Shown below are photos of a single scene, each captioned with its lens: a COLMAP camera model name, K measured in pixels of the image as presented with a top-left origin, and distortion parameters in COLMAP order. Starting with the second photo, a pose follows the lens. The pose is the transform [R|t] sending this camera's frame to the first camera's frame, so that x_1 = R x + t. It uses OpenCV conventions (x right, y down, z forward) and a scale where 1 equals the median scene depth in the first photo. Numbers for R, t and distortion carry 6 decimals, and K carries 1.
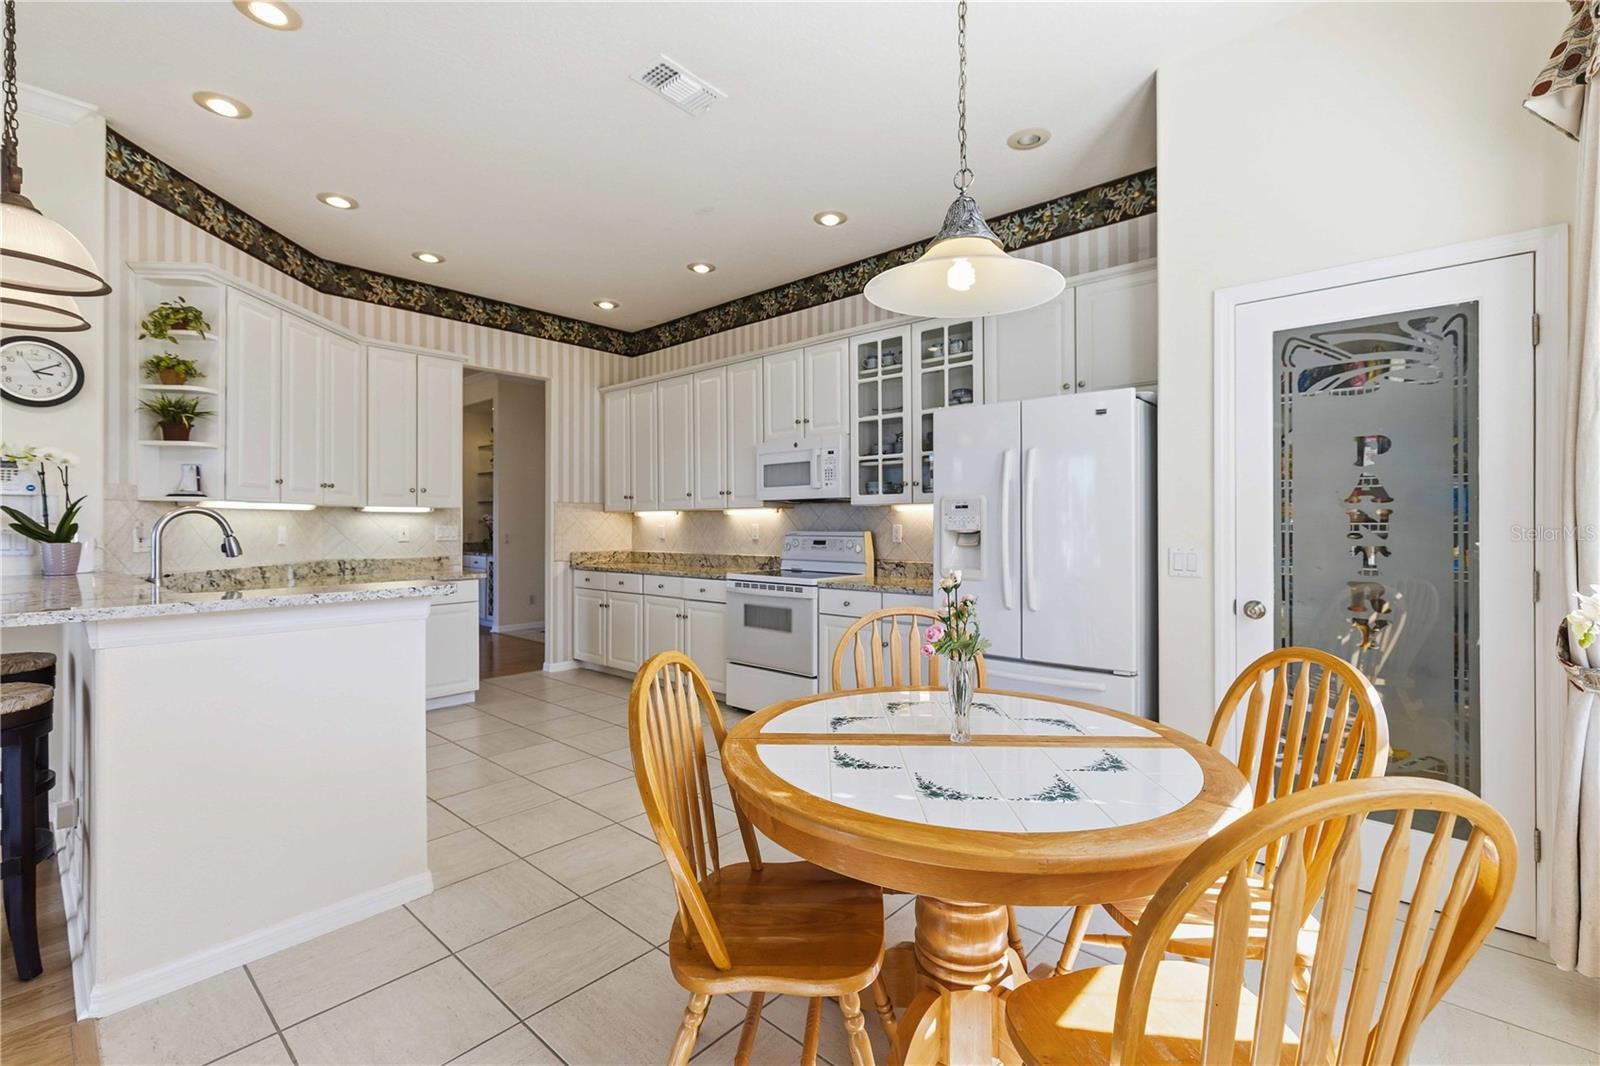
lens RADIAL K [[697.9, 0, 802.8], [0, 697.9, 523.8], [0, 0, 1]] dist [-0.000725, 0.001886]
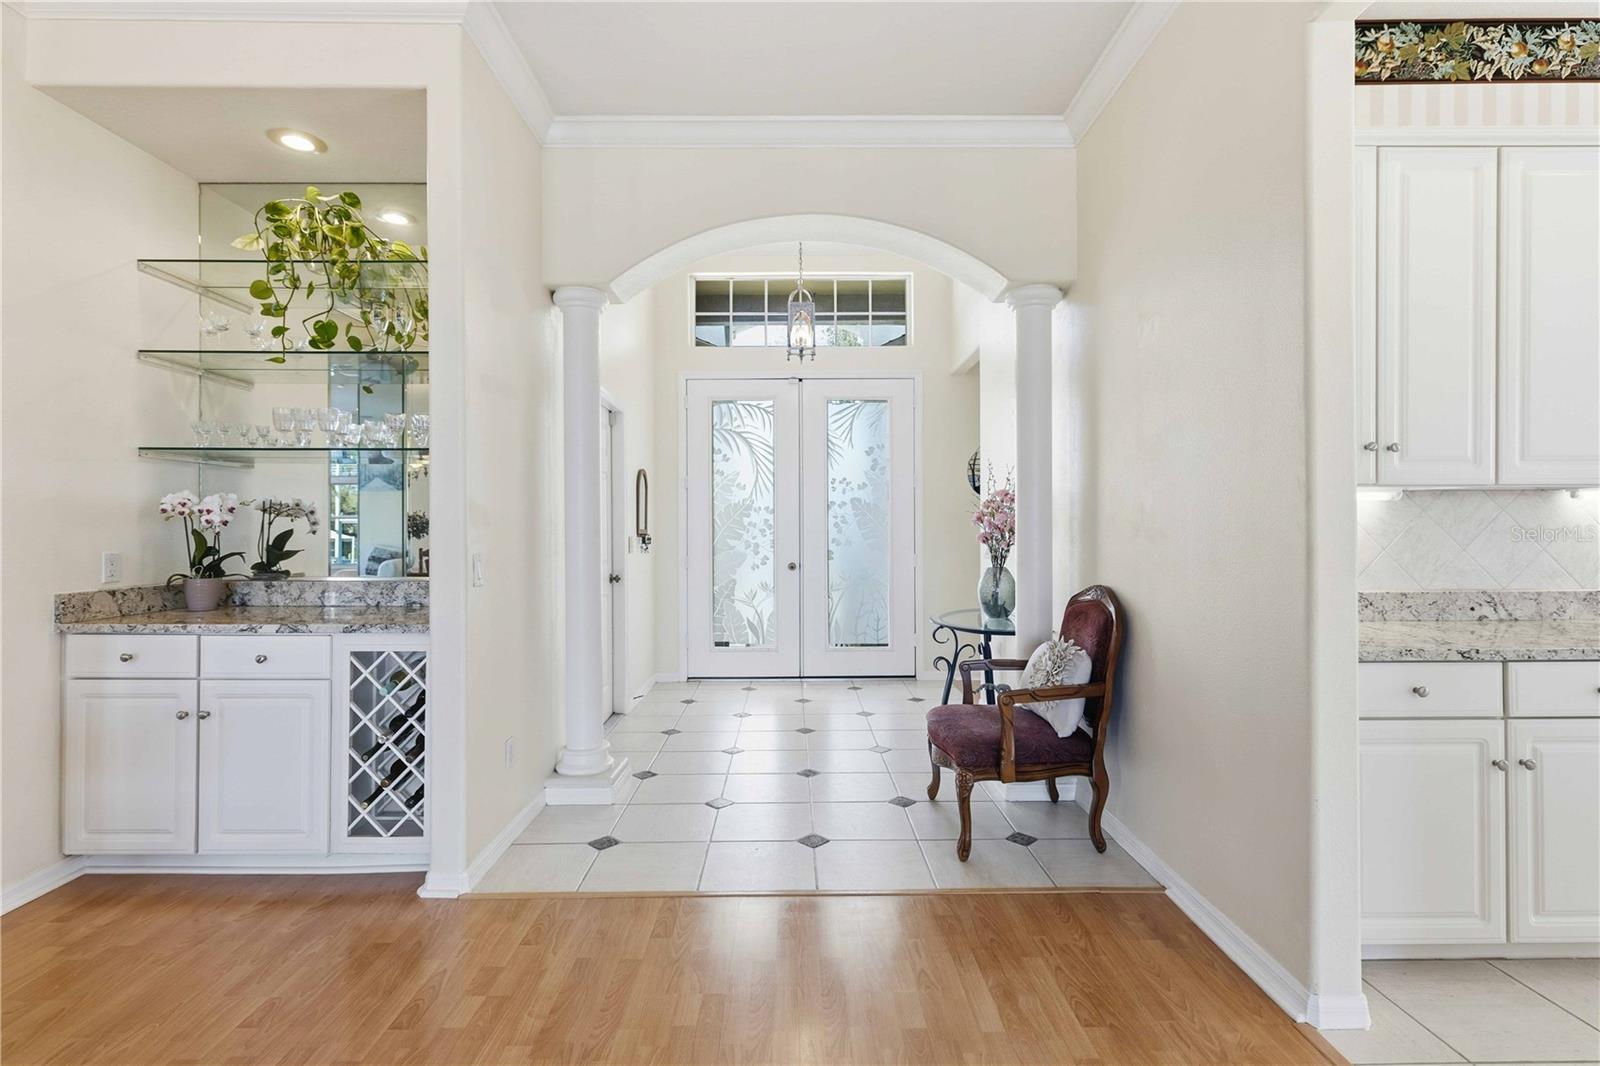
lens RADIAL K [[758.0, 0, 801.5], [0, 758.0, 528.7], [0, 0, 1]] dist [0.003111, -0.000013]
pose [[0.740165, 0.000471, 0.672426, -1.006363], [-0.000610, 1.000000, -0.000029, 0.007050], [-0.672426, -0.000388, 0.740165, 1.241991]]
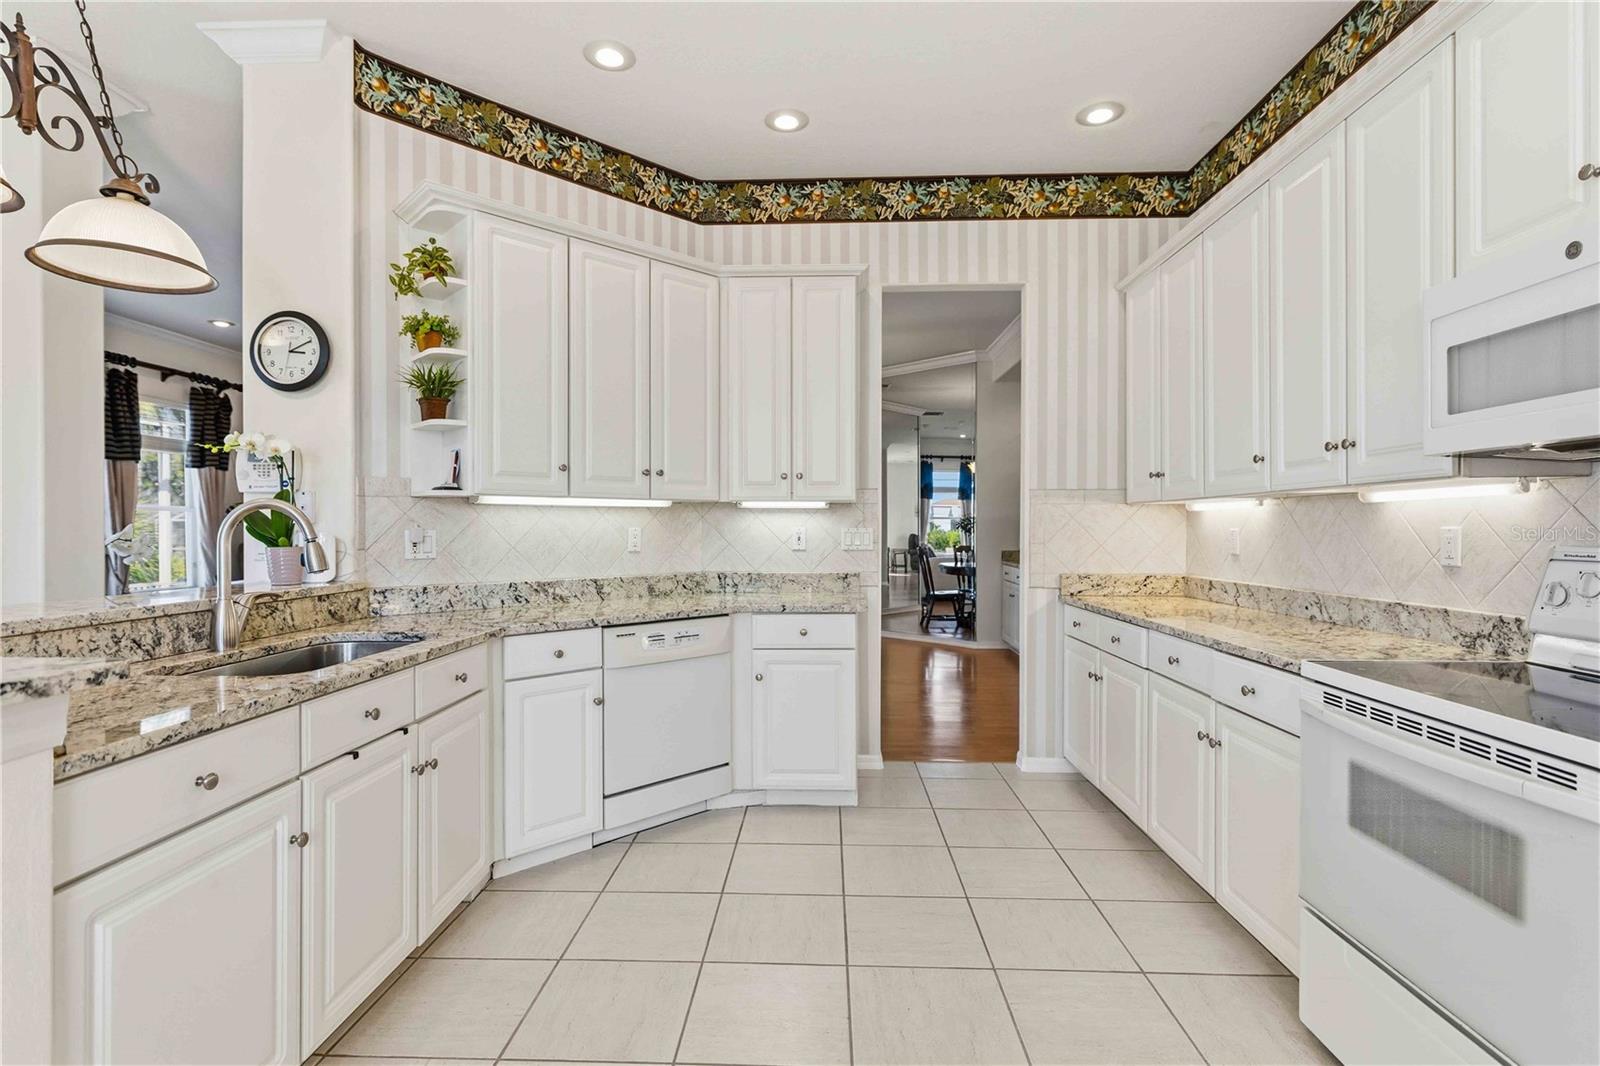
lens RADIAL K [[758.0, 0, 798.6], [0, 758.0, 533.9], [0, 0, 1]] dist [0.003111, -0.000013]
pose [[0.635228, 0.007446, -0.772289, 0.030049], [0.000408, 0.999950, 0.009976, 0.001541], [0.772325, -0.006652, 0.635193, 0.584869]]
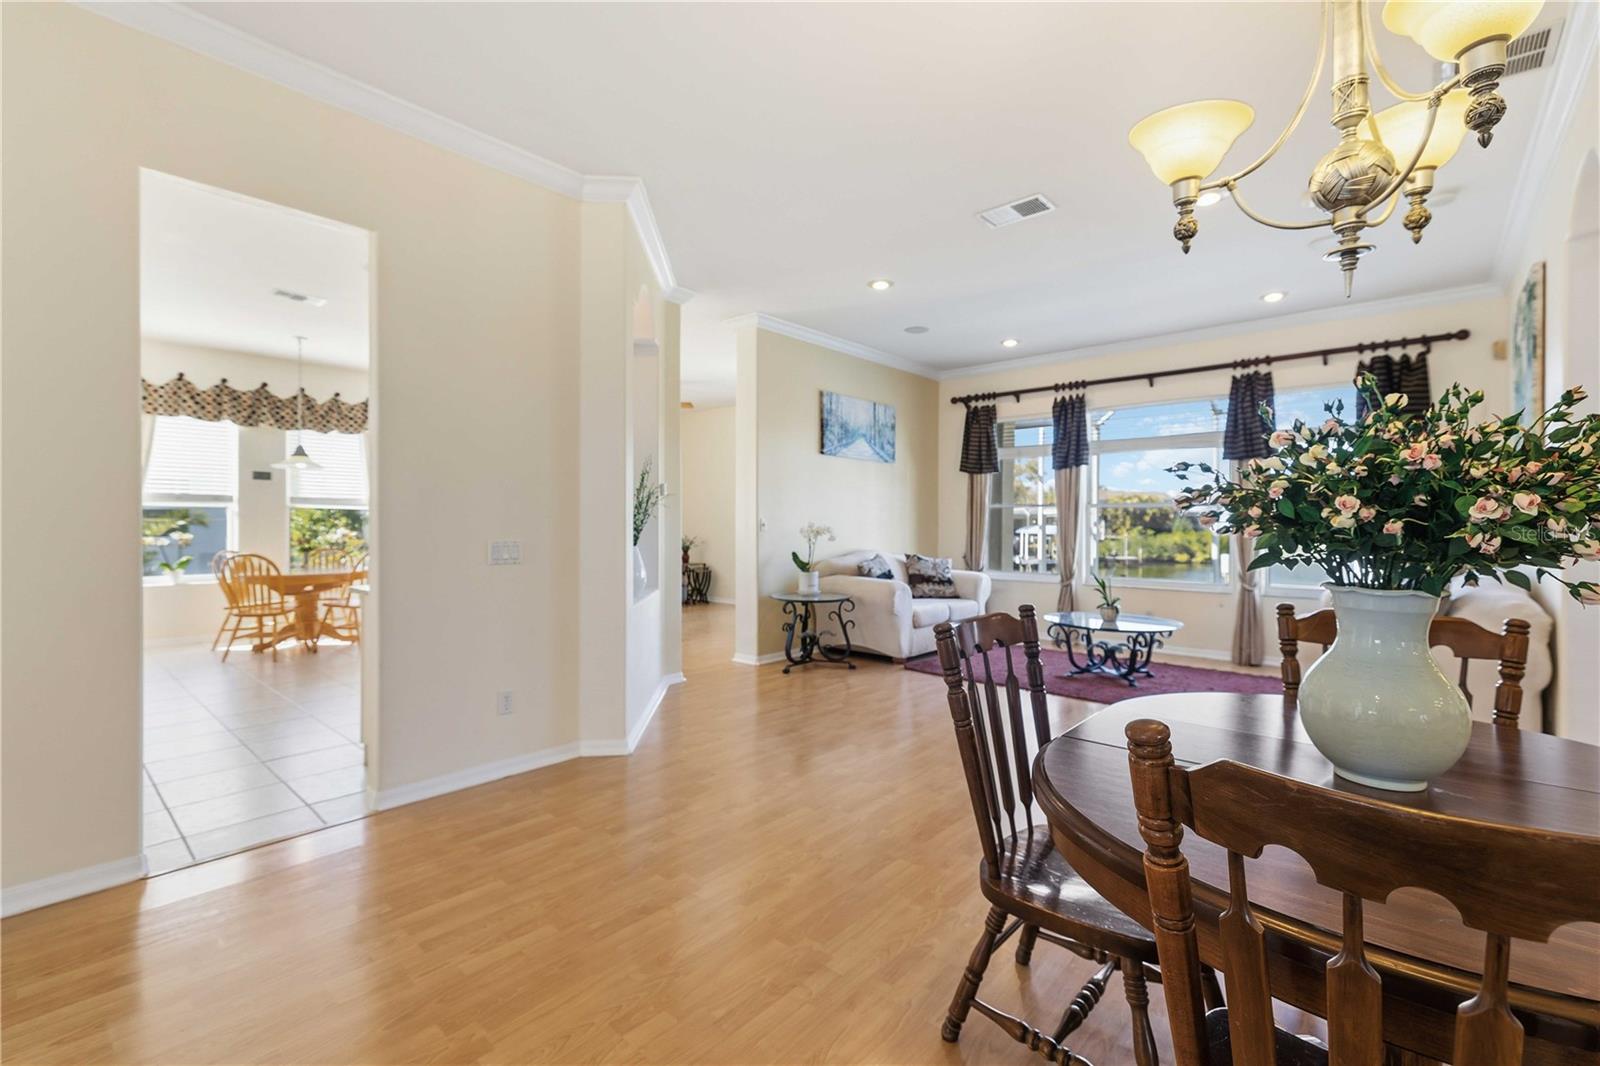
lens RADIAL K [[697.9, 0, 794.9], [0, 697.9, 519.1], [0, 0, 1]] dist [-0.000725, 0.001886]
pose [[-0.999985, -0.000397, 0.005432, -1.030873], [-0.000439, 0.999970, -0.007717, 0.006217], [-0.005429, -0.007719, -0.999955, 1.930540]]
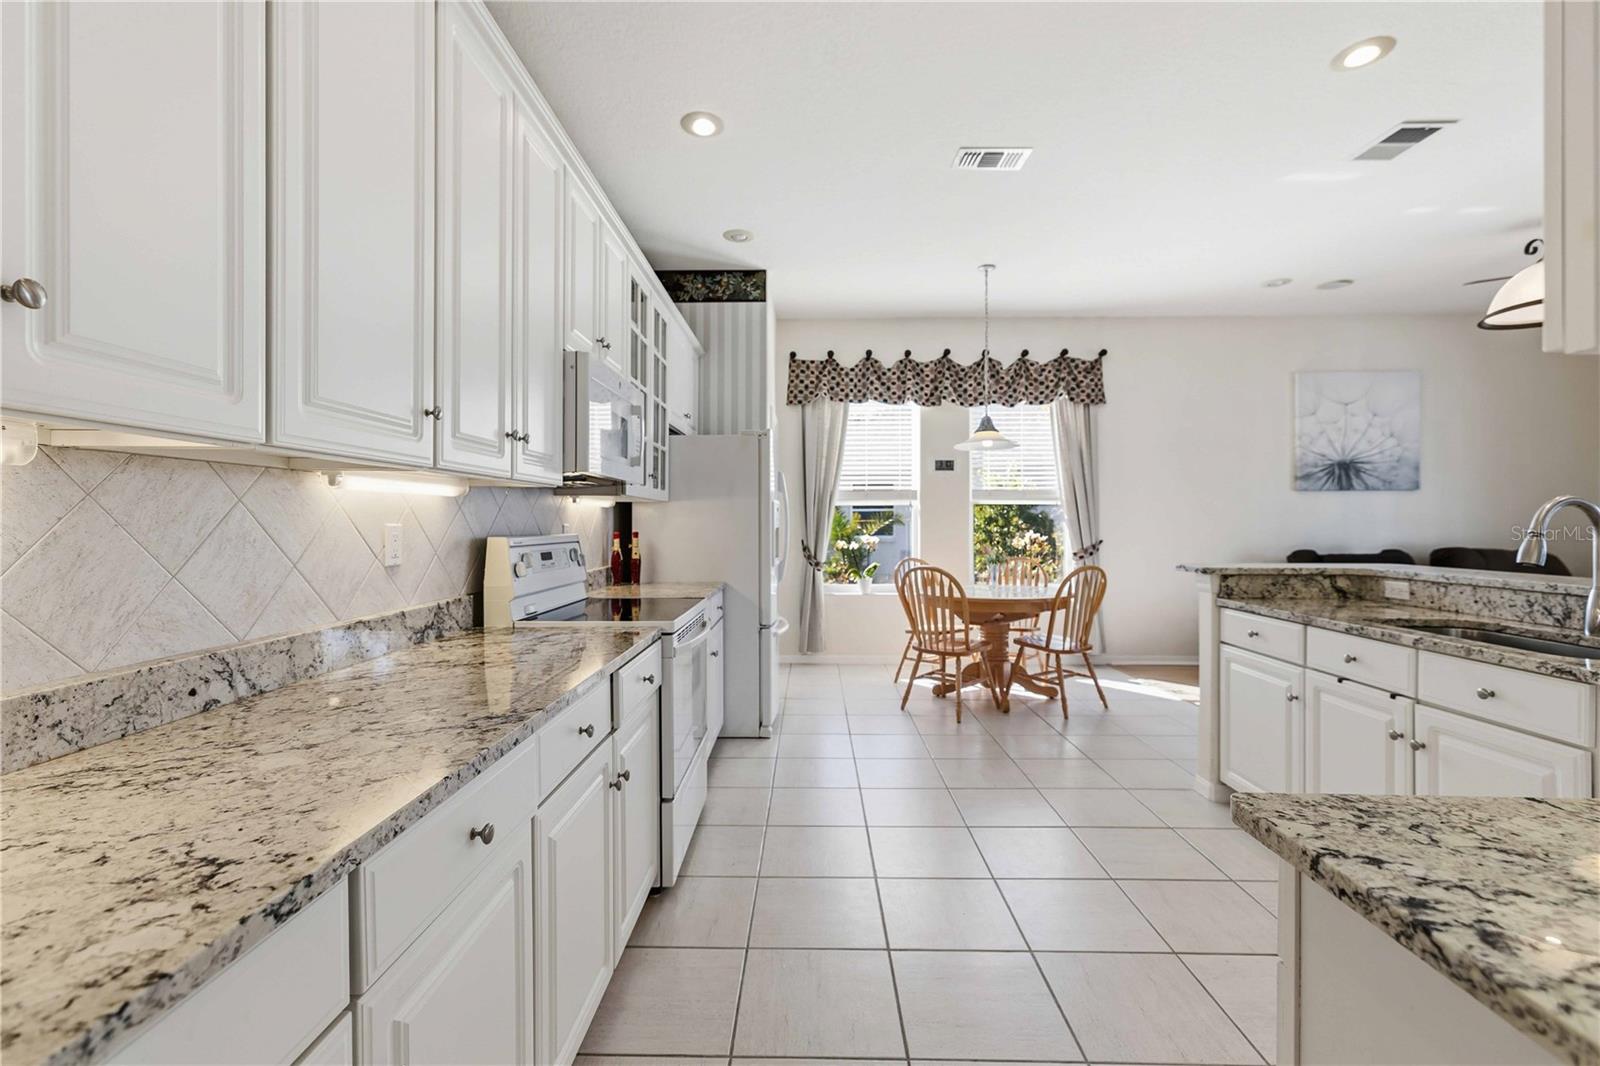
lens RADIAL K [[697.9, 0, 800.6], [0, 697.9, 532.4], [0, 0, 1]] dist [-0.000725, 0.001886]
pose [[-0.647934, -0.009591, 0.761636, -0.573251], [0.000489, 0.999915, 0.013007, 0.002138], [-0.761696, 0.008801, -0.647875, 1.326670]]
